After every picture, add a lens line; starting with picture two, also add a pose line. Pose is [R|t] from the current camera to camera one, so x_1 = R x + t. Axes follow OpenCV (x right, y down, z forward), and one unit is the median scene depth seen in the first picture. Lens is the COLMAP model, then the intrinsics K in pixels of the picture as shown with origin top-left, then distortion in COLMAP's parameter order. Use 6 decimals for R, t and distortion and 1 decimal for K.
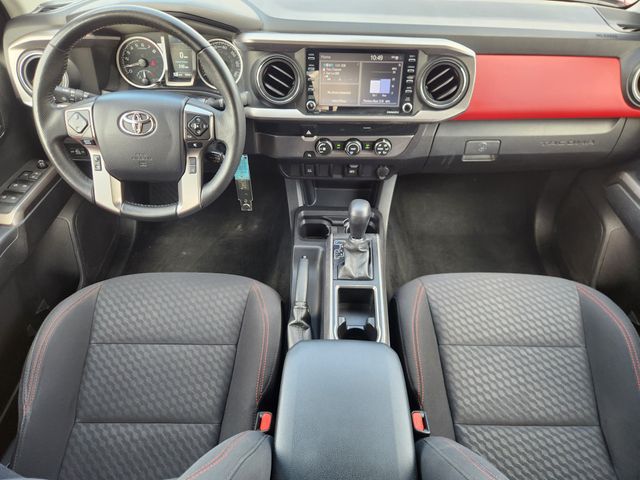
lens RADIAL K [[407.5, 0, 320.8], [0, 407.5, 228.1], [0, 0, 1]] dist [0.046646, -0.029255]
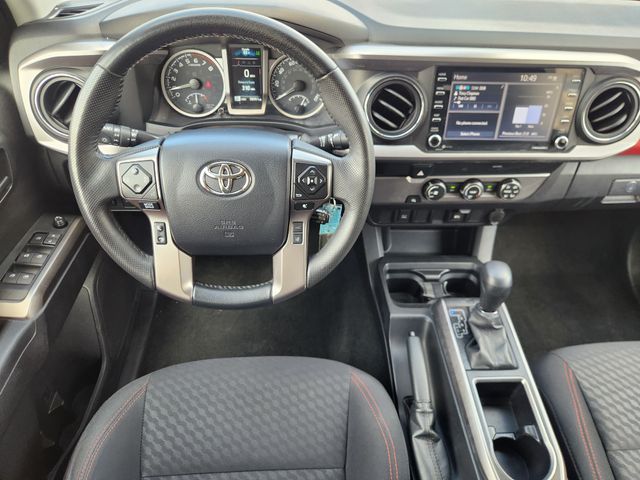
lens RADIAL K [[407.5, 0, 320.8], [0, 407.5, 228.1], [0, 0, 1]] dist [0.046646, -0.029255]
pose [[0.997773, -0.024926, 0.061865, -0.281077], [0.025472, 0.999643, -0.008052, -0.137519], [-0.061642, 0.009610, 0.998052, 0.260806]]
